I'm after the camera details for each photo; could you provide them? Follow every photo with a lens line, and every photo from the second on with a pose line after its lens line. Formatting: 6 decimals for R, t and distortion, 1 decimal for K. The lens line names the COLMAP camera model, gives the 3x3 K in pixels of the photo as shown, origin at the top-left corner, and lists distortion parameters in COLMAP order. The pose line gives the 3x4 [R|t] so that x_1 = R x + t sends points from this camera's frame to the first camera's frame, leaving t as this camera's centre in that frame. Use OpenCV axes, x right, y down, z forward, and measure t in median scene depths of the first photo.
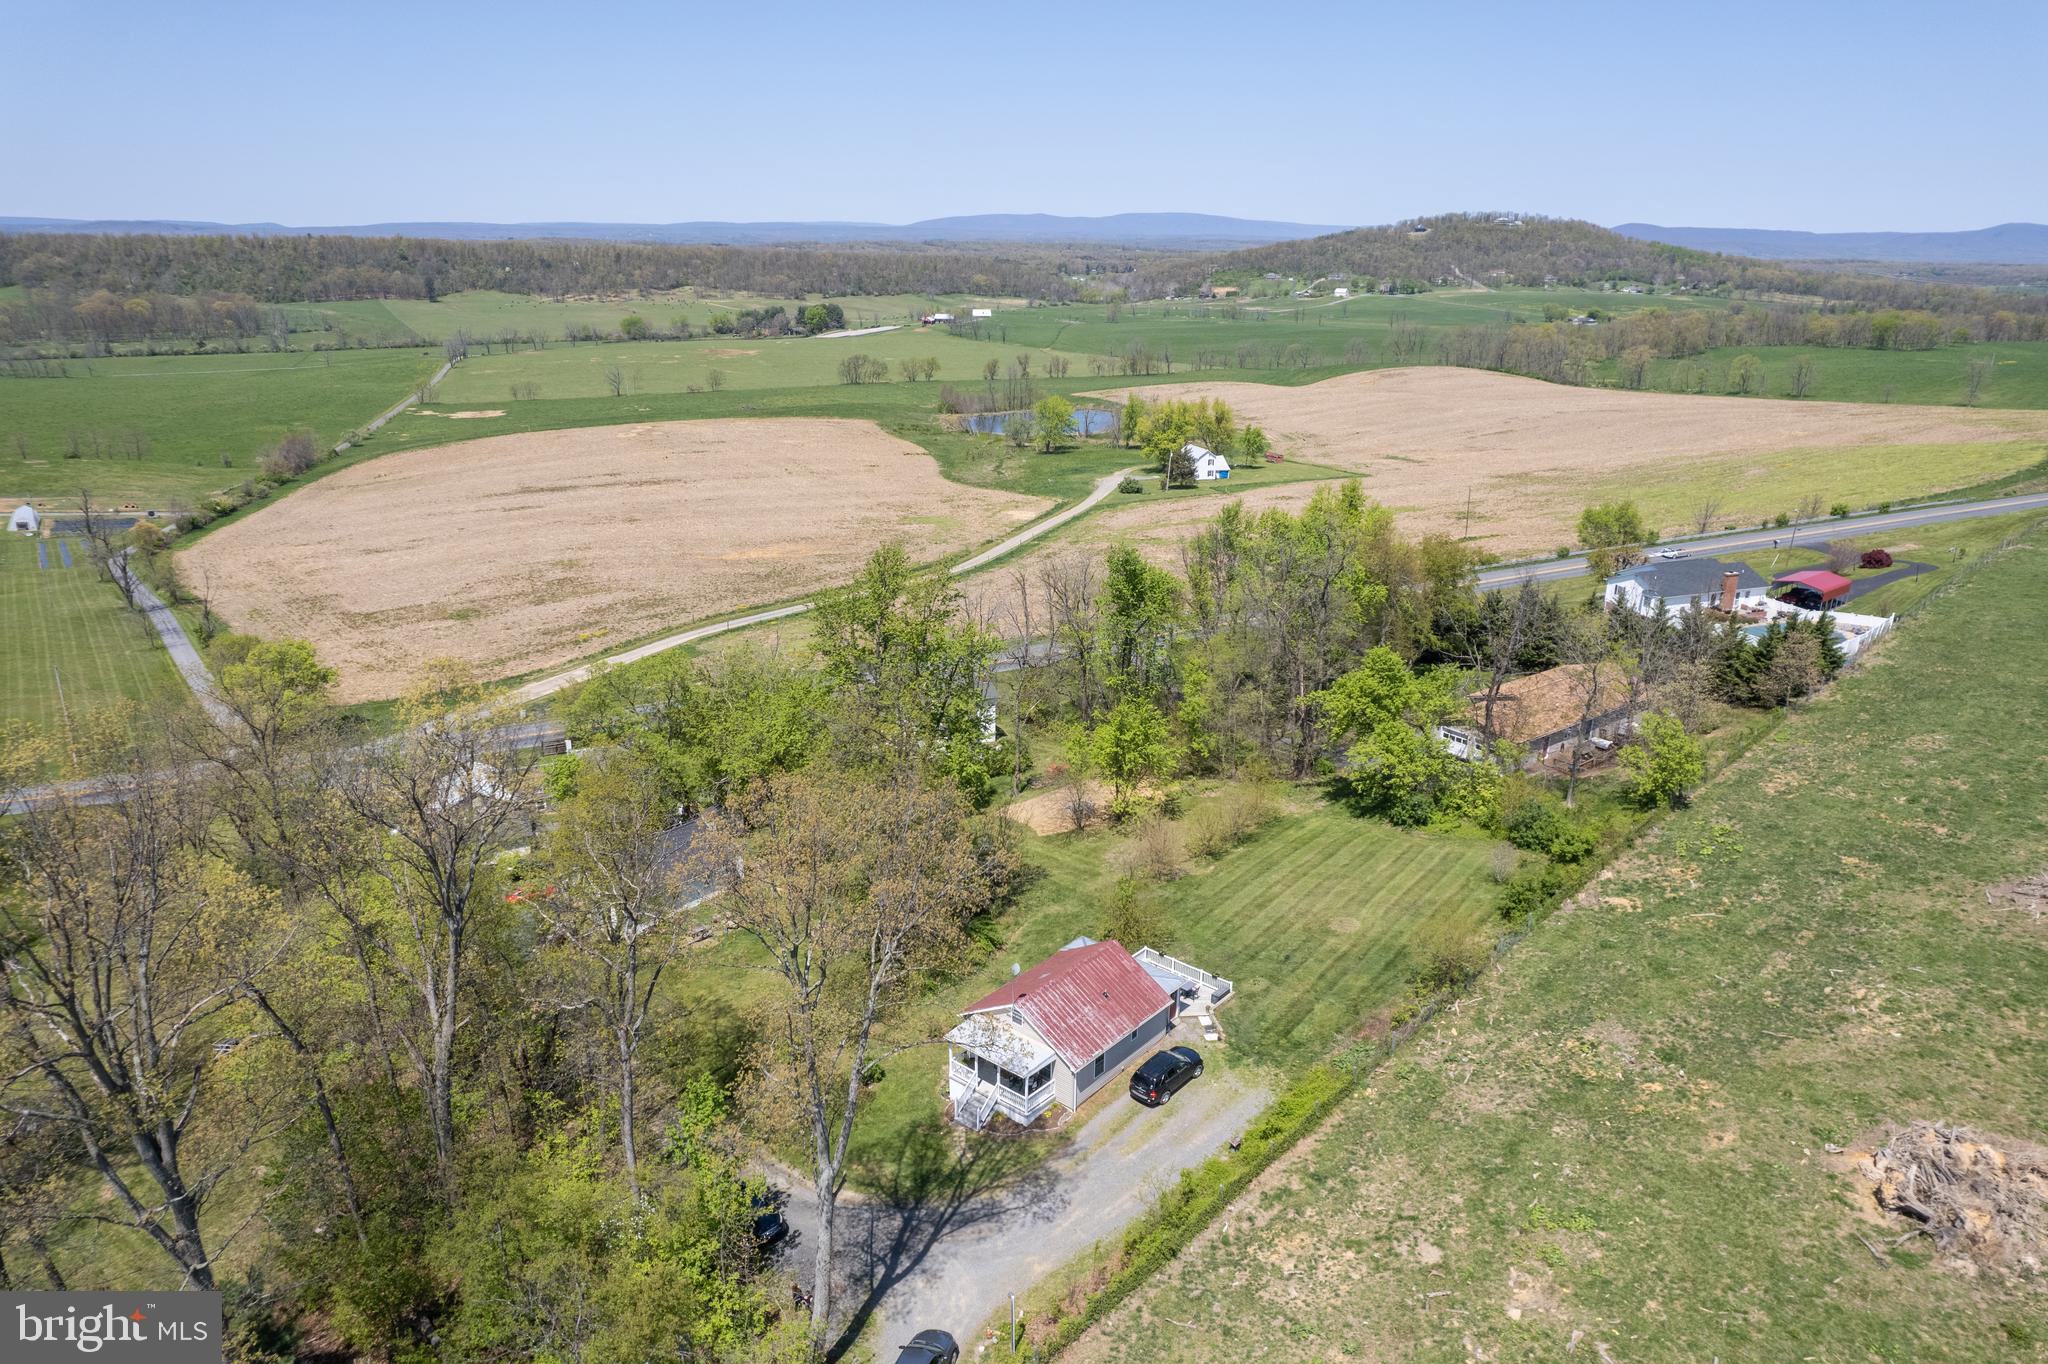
lens RADIAL K [[1315.8, 0, 1031.0], [0, 1315.8, 688.9], [0, 0, 1]] dist [-0.076925, 0.068736]
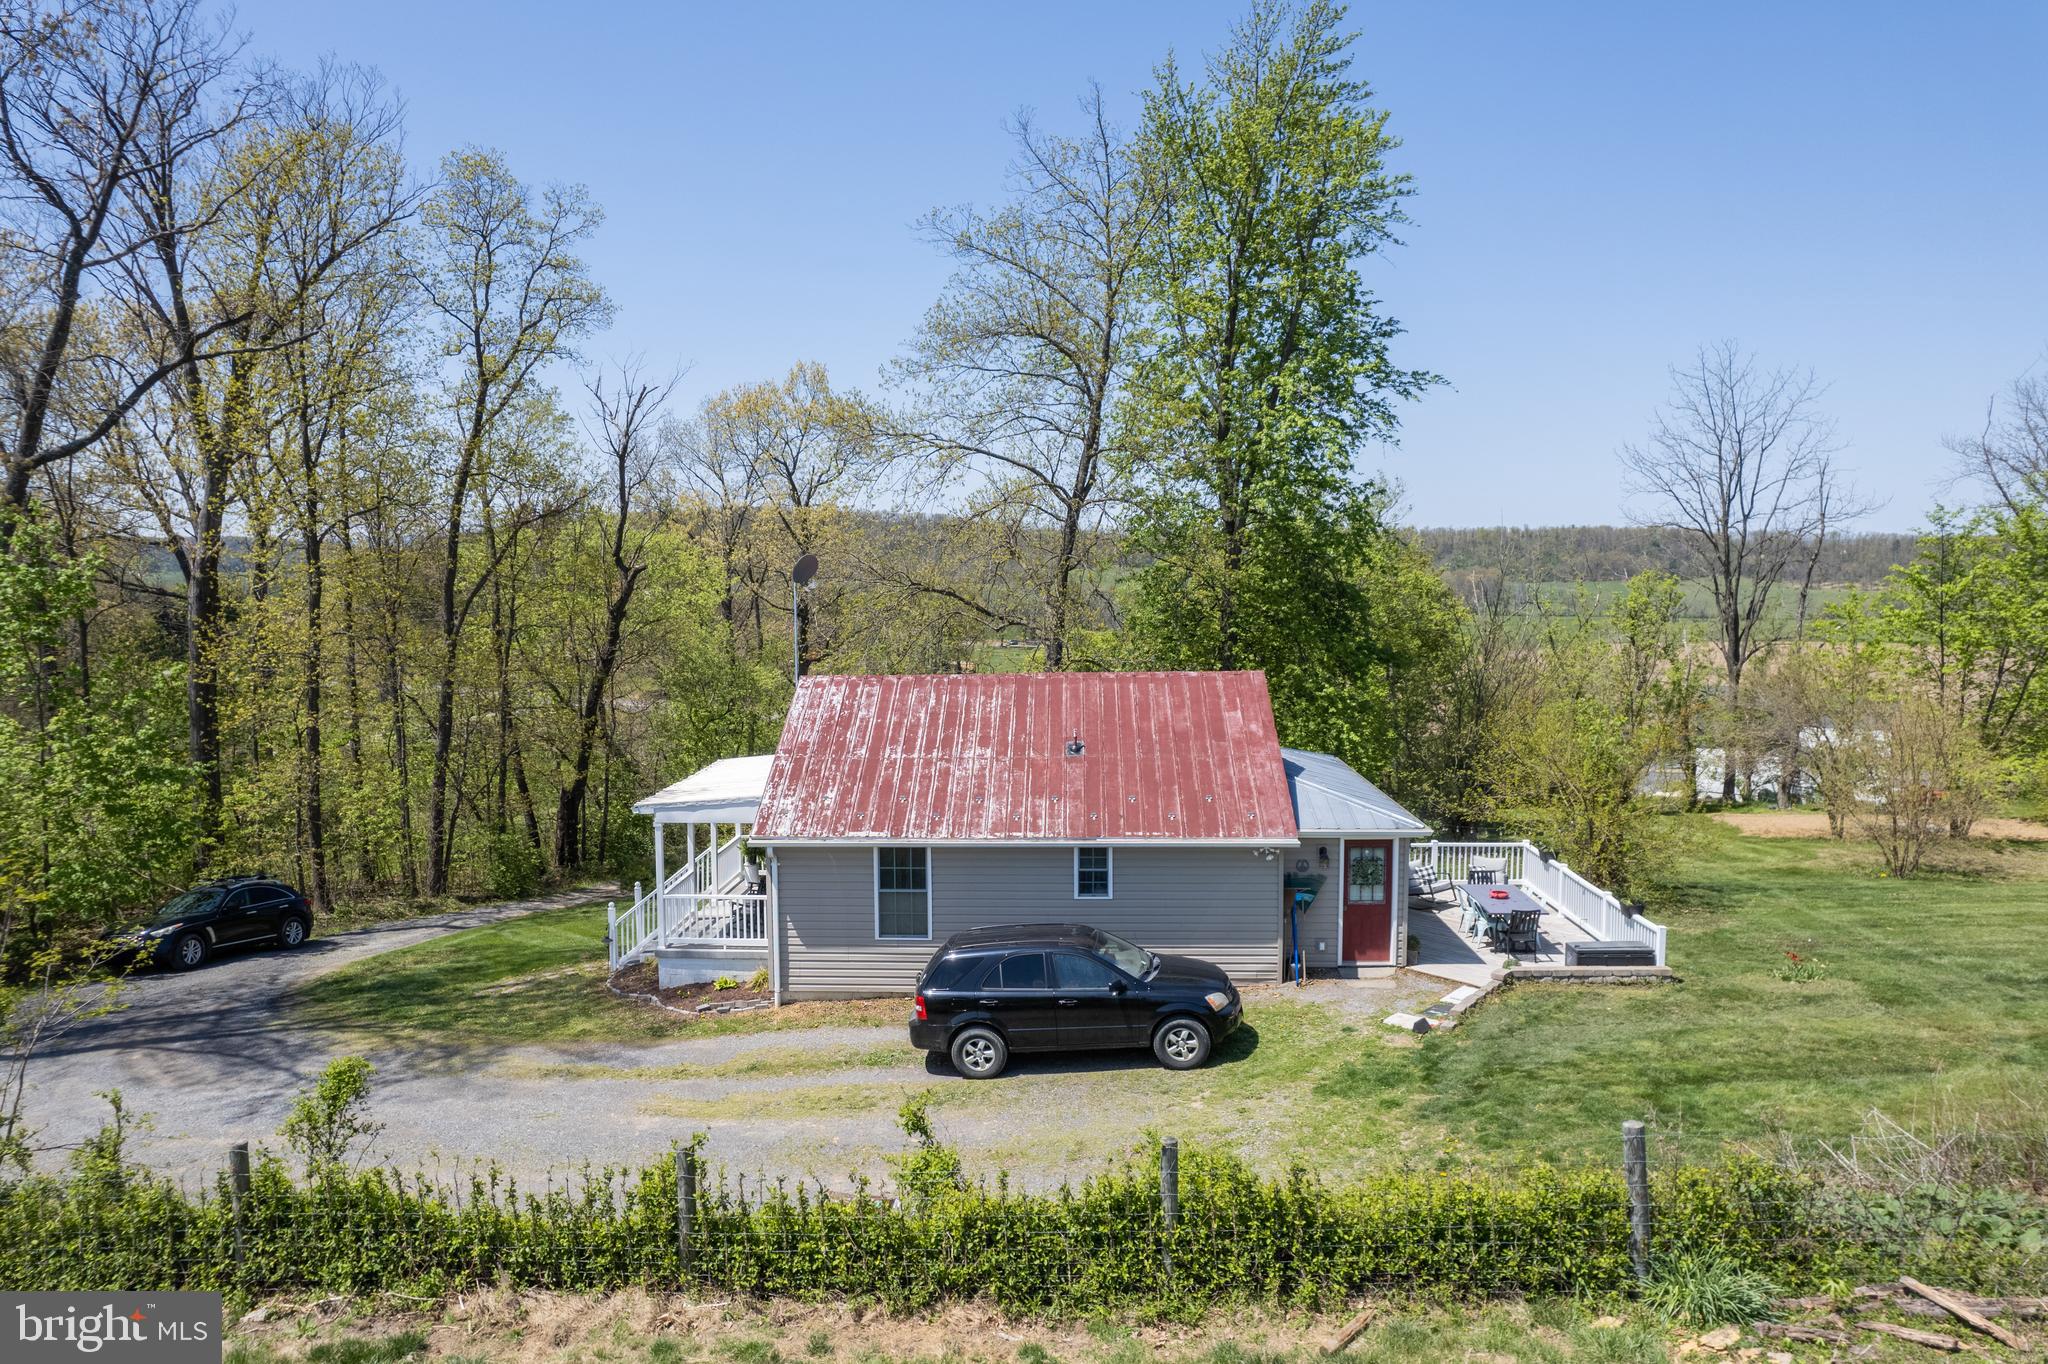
lens RADIAL K [[1315.8, 0, 1023.6], [0, 1315.8, 684.6], [0, 0, 1]] dist [-0.076925, 0.068736]
pose [[0.616154, 0.062491, -0.785143, 0.062956], [-0.246209, 0.962173, -0.116635, 0.054772], [0.748155, 0.265174, 0.608233, 0.167494]]
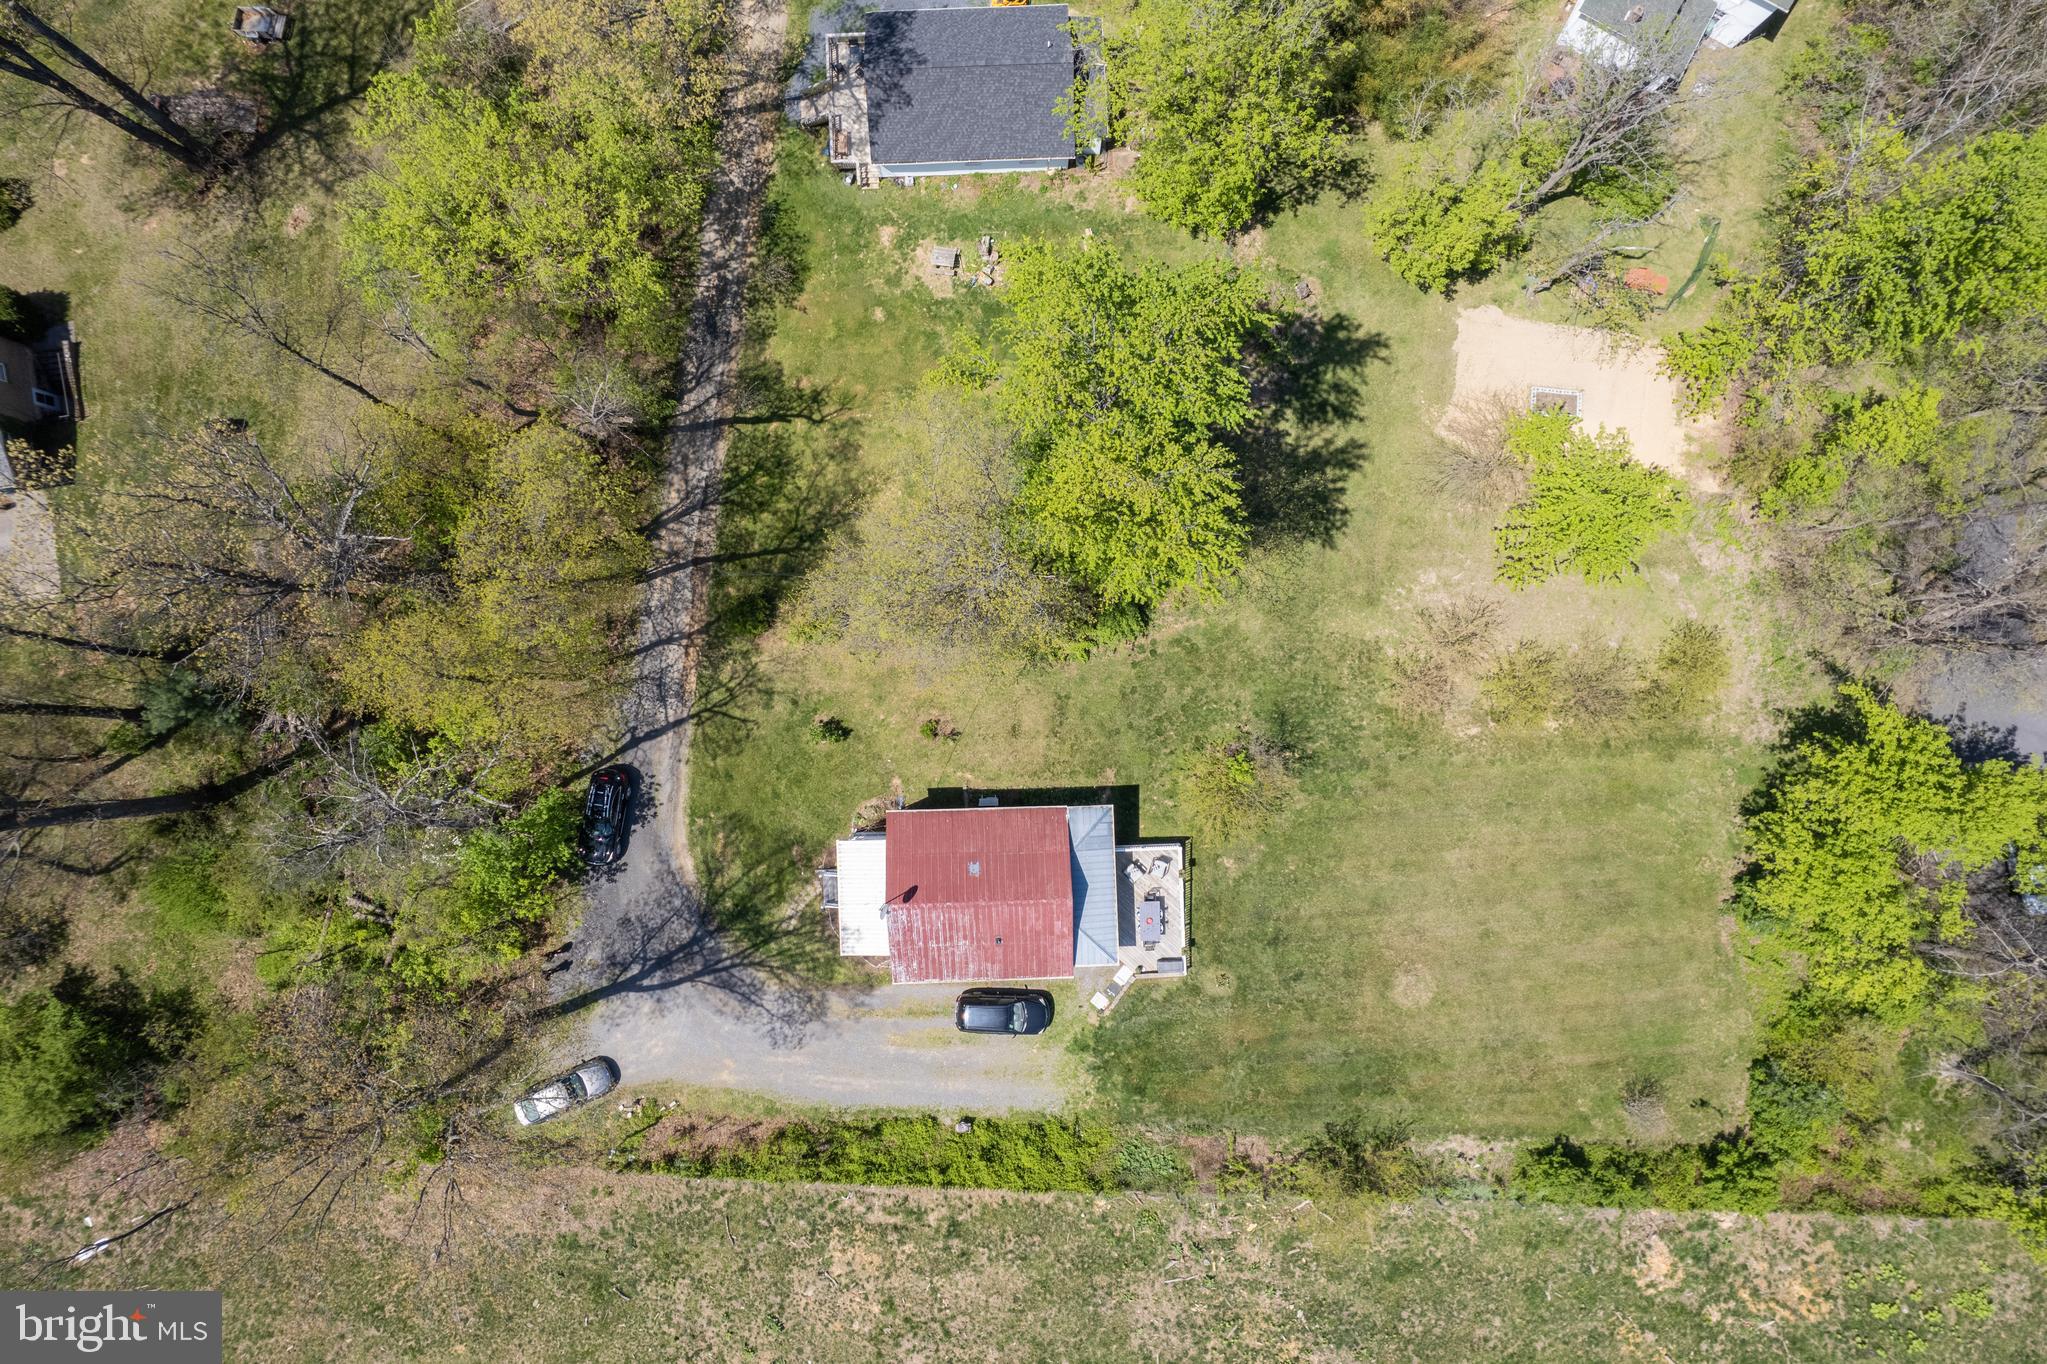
lens RADIAL K [[1315.2, 0, 1015.4], [0, 1315.2, 697.0], [0, 0, 1]] dist [-0.076925, 0.068736]
pose [[0.674933, 0.737879, -0.000335, -0.011624], [-0.250268, 0.229345, 0.940620, -0.131936], [0.694141, -0.634772, 0.339460, 0.172091]]
